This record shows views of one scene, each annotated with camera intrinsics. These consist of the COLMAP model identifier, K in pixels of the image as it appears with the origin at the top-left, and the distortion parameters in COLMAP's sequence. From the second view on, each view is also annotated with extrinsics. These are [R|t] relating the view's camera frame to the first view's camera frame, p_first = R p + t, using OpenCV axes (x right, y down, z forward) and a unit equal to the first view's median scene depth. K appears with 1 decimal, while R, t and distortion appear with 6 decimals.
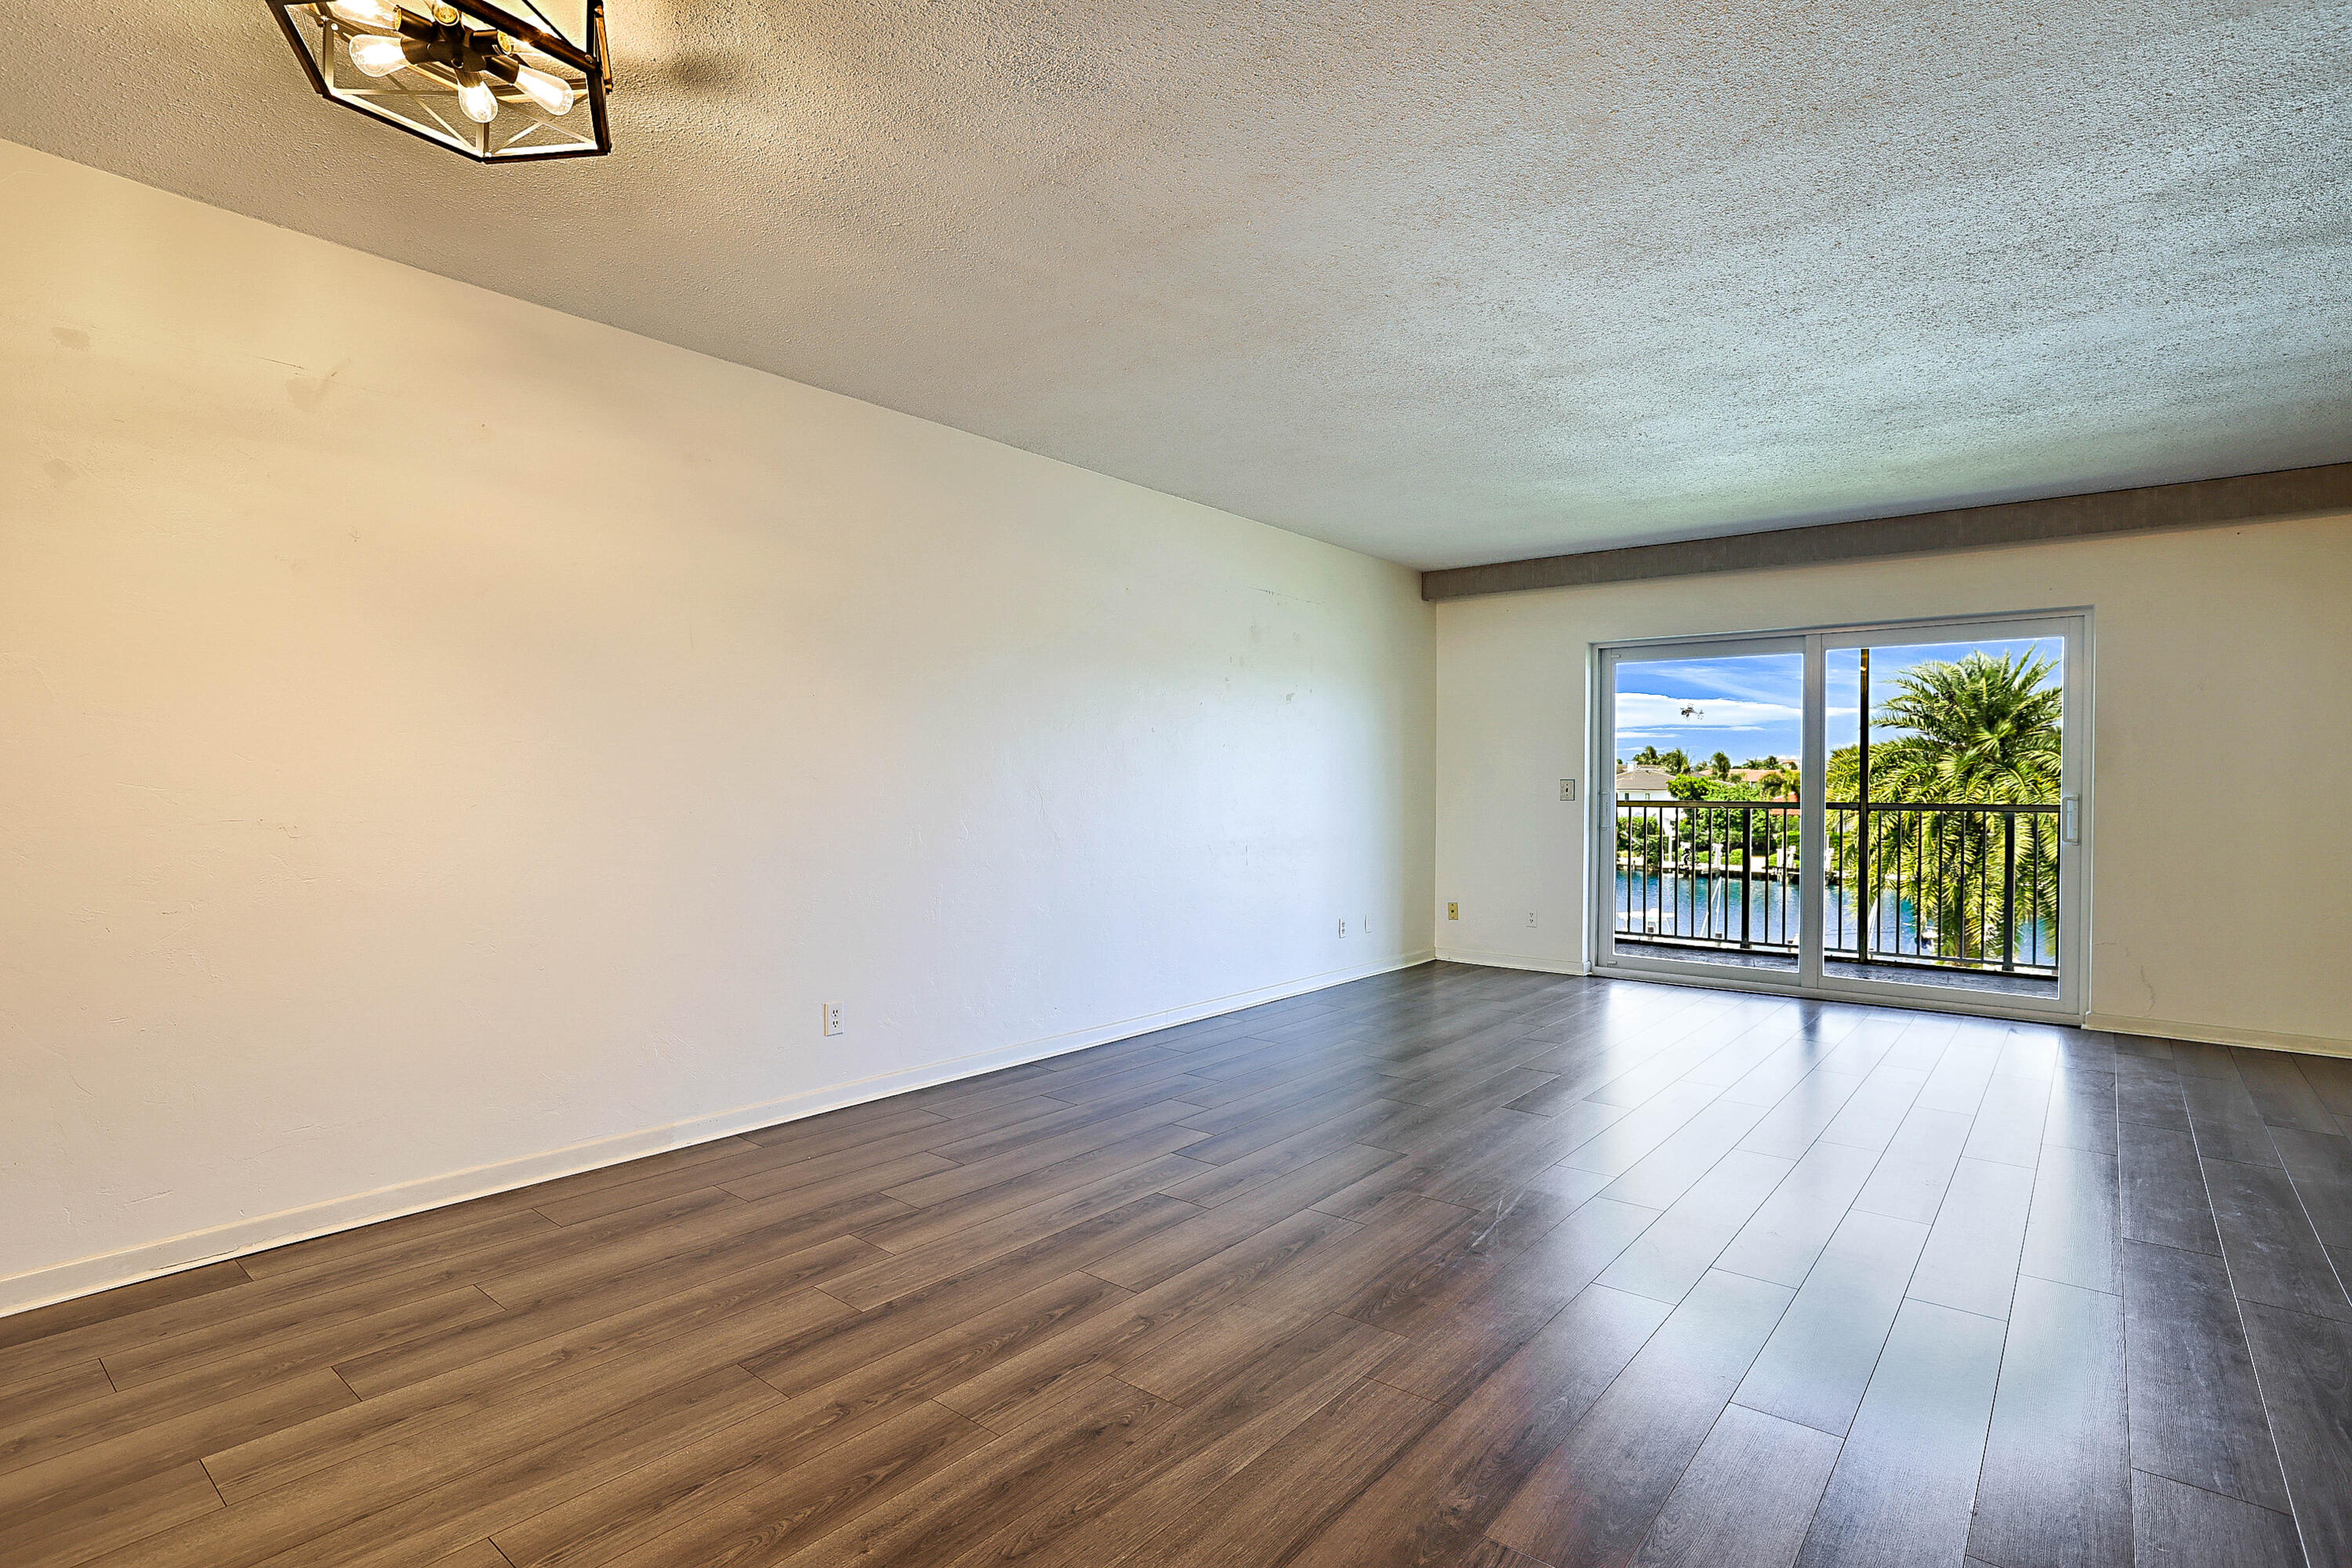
lens RADIAL K [[1151.9, 0, 1190.2], [0, 1151.9, 783.3], [0, 0, 1]] dist [-0.009184, 0.000243]
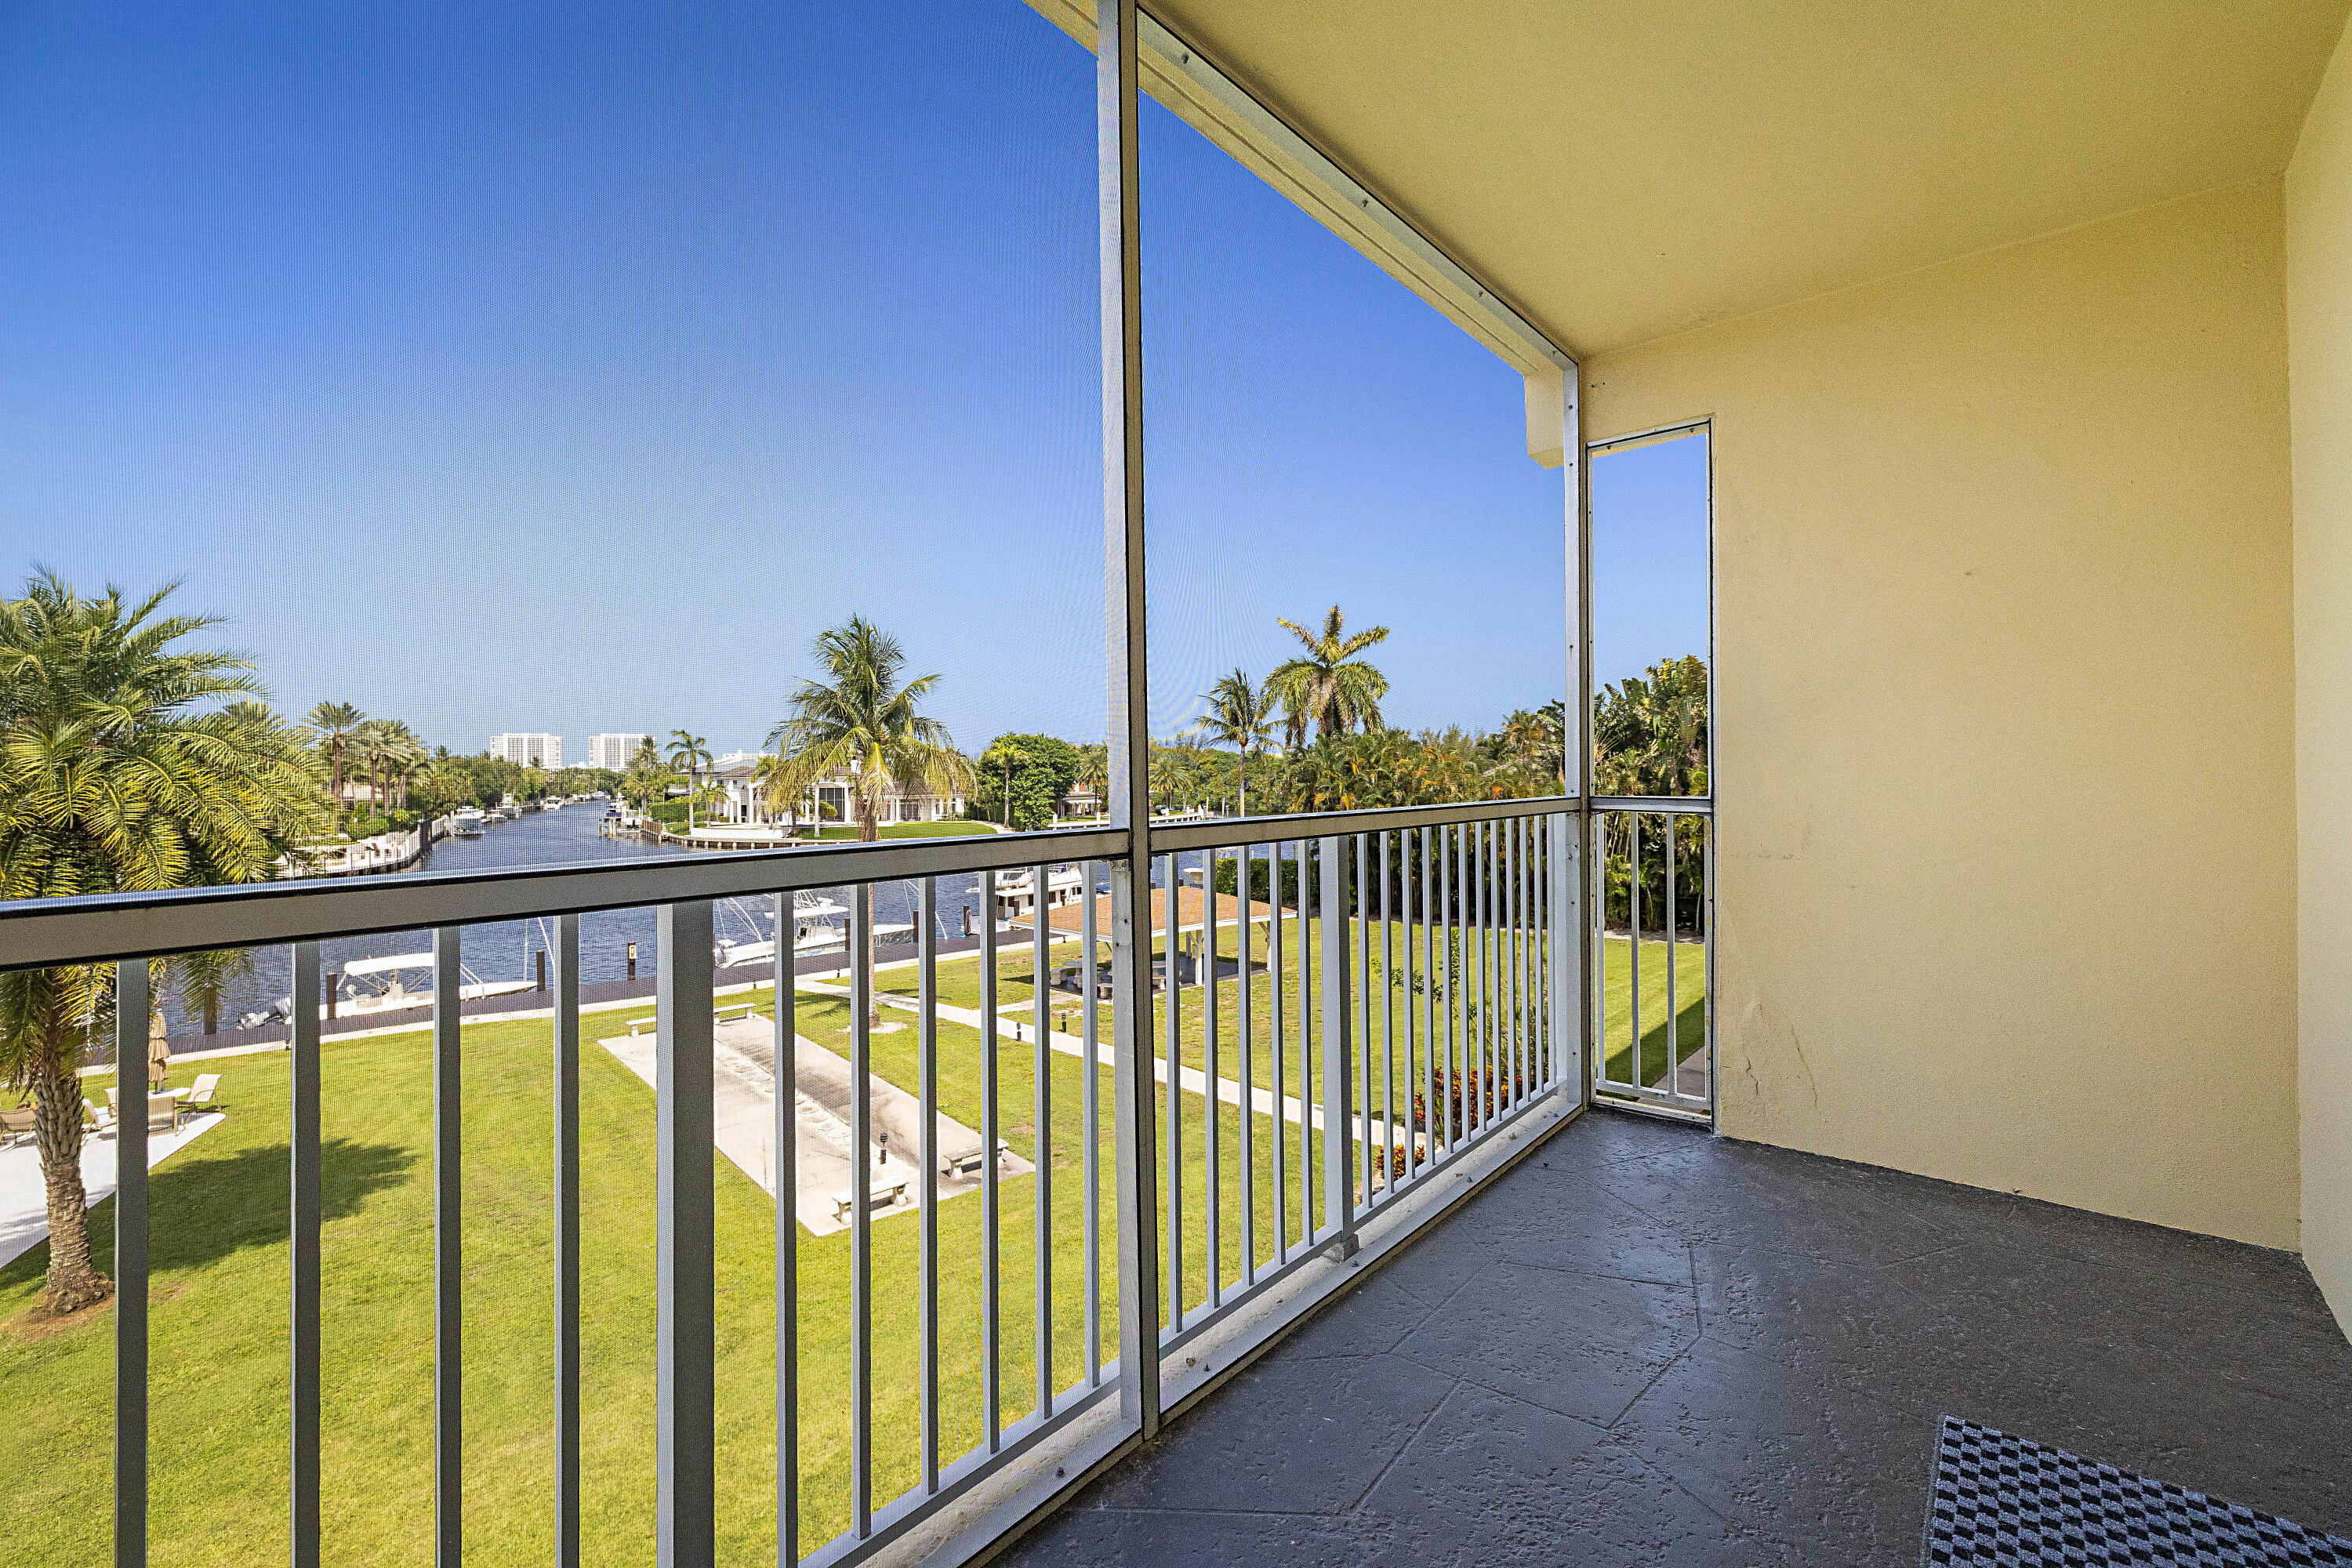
lens RADIAL K [[1009.6, 0, 1177.9], [0, 1009.6, 773.4], [0, 0, 1]] dist [-0.004357, 0.000857]
pose [[0.031233, -0.003389, 0.999506, 0.526509], [0.007469, 0.999967, 0.003157, 0.002533], [-0.999484, 0.007367, 0.031258, 1.467766]]
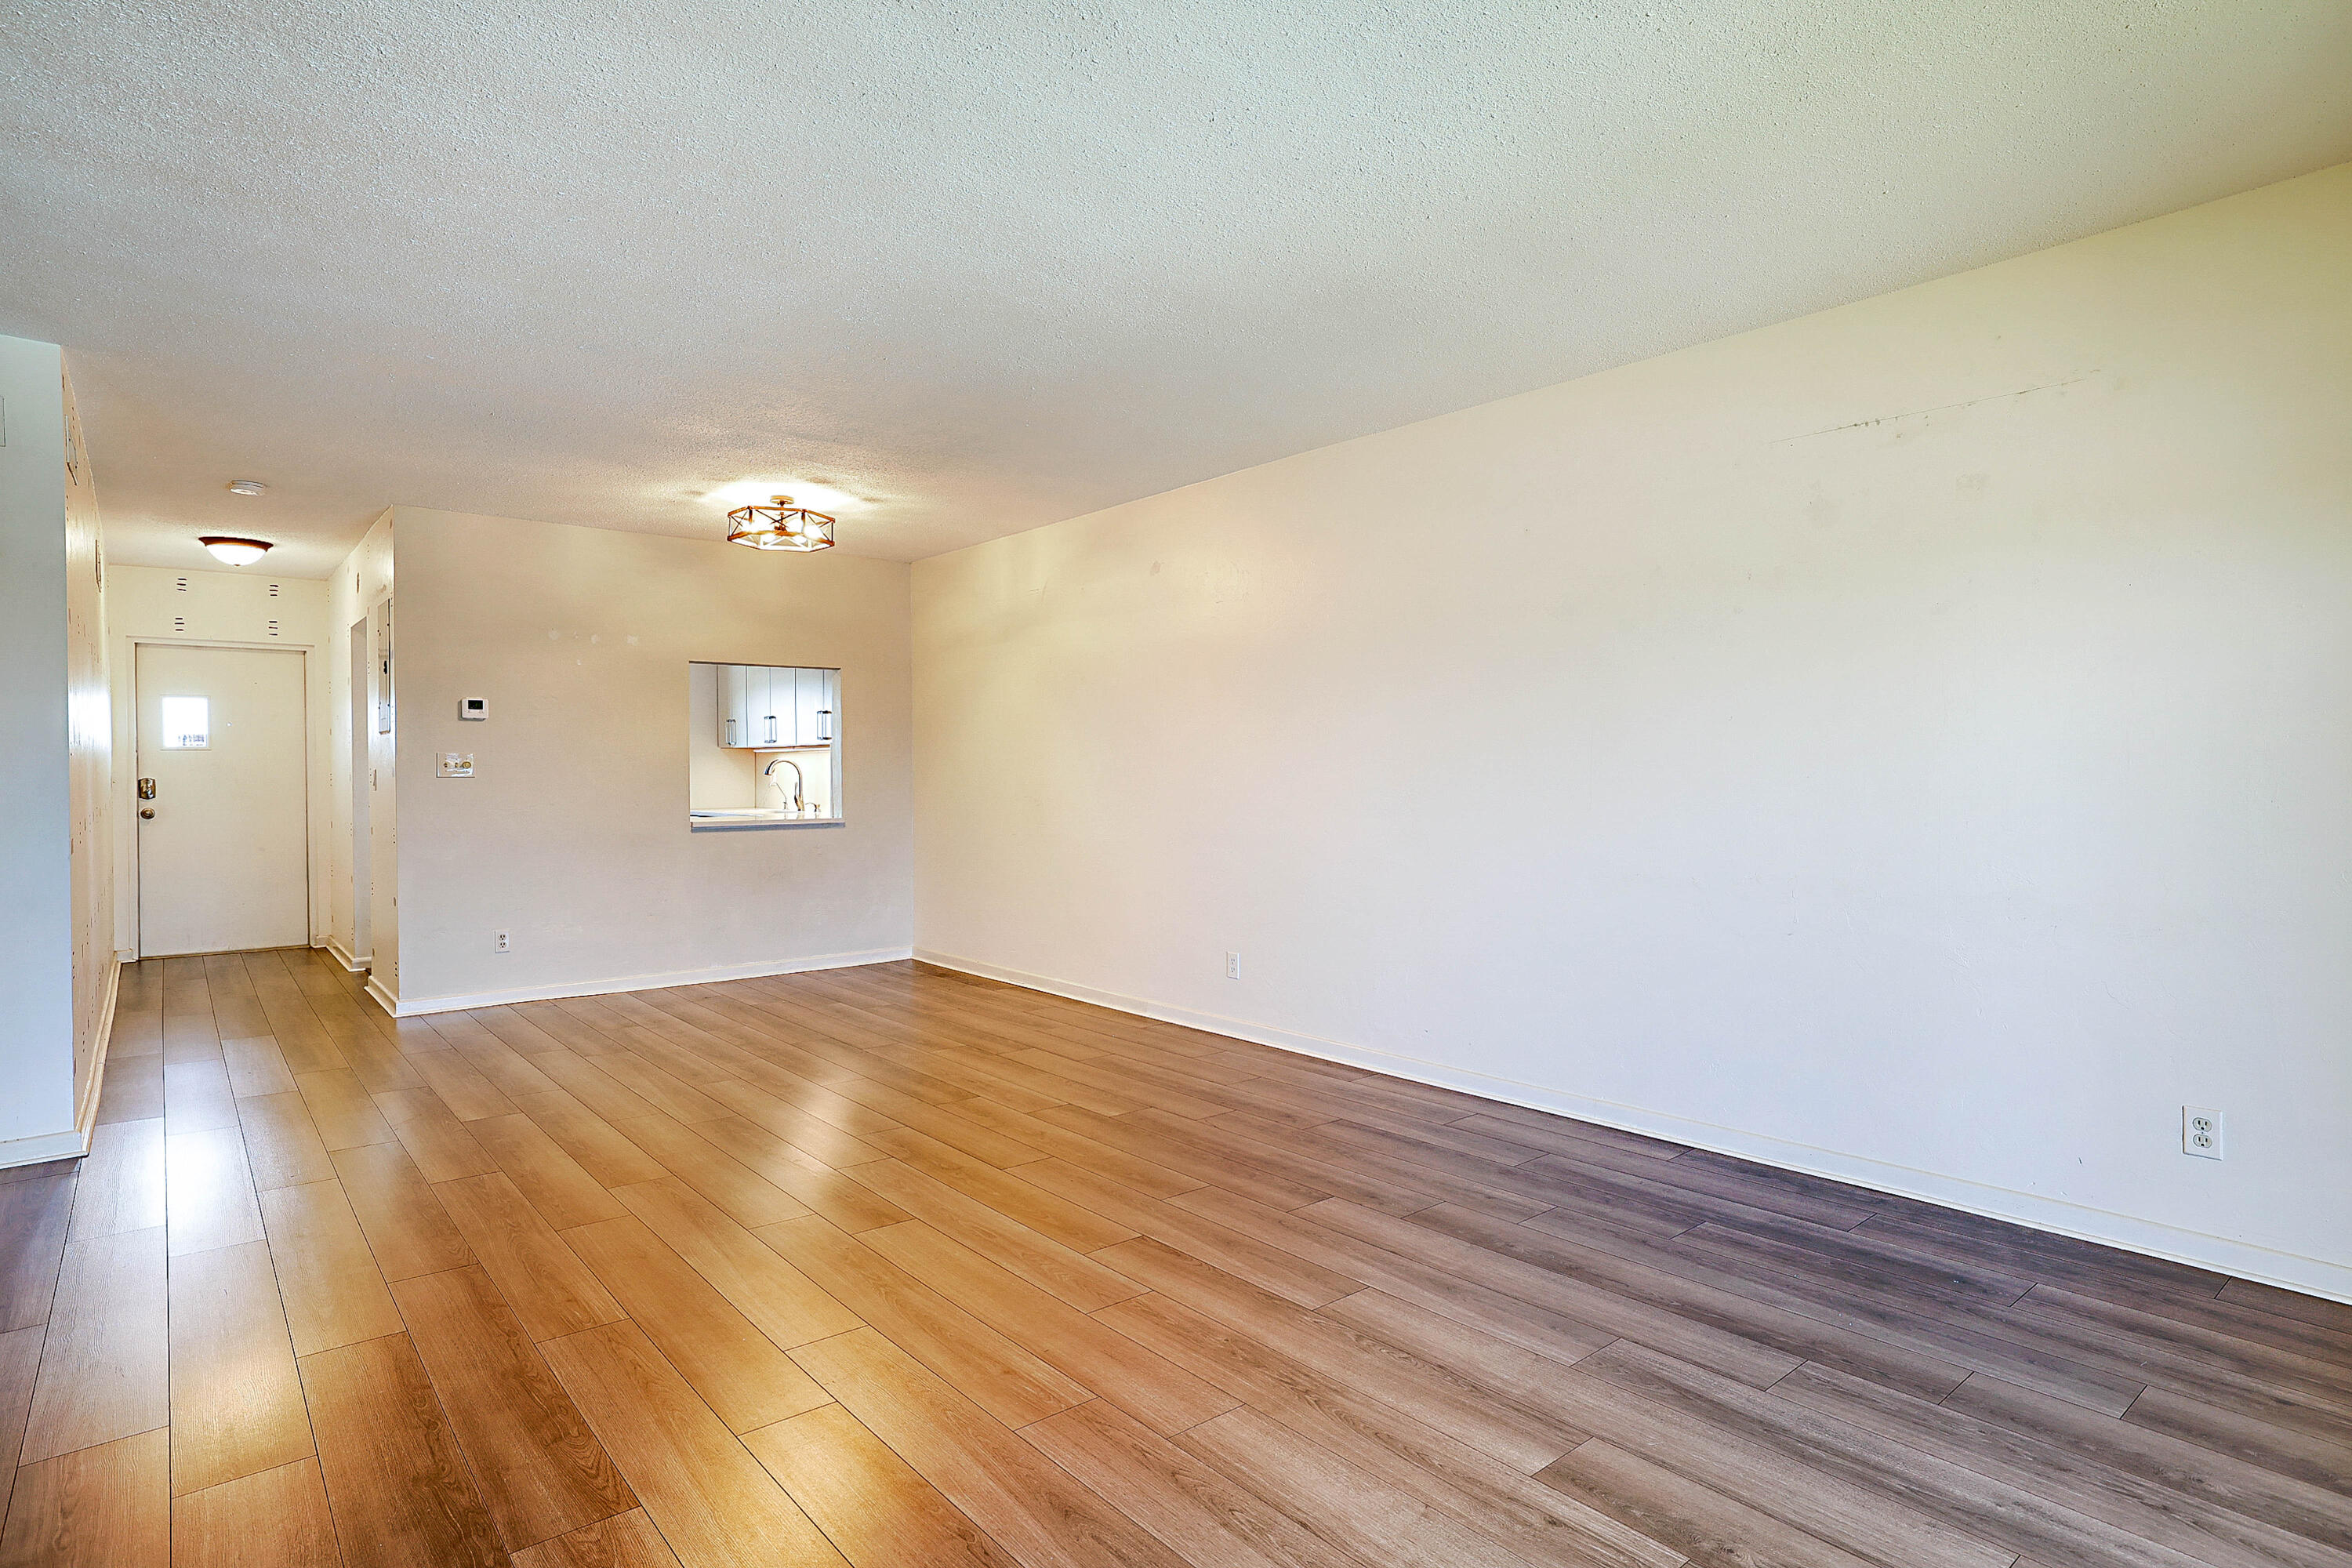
lens RADIAL K [[1232.6, 0, 1171.9], [0, 1232.6, 793.0], [0, 0, 1]] dist [-0.030101, 0.023867]
pose [[-0.201804, 0.009226, -0.979383, 0.830754], [0.004814, 0.999953, 0.008428, 0.001491], [0.979414, -0.003014, -0.201839, 0.965215]]
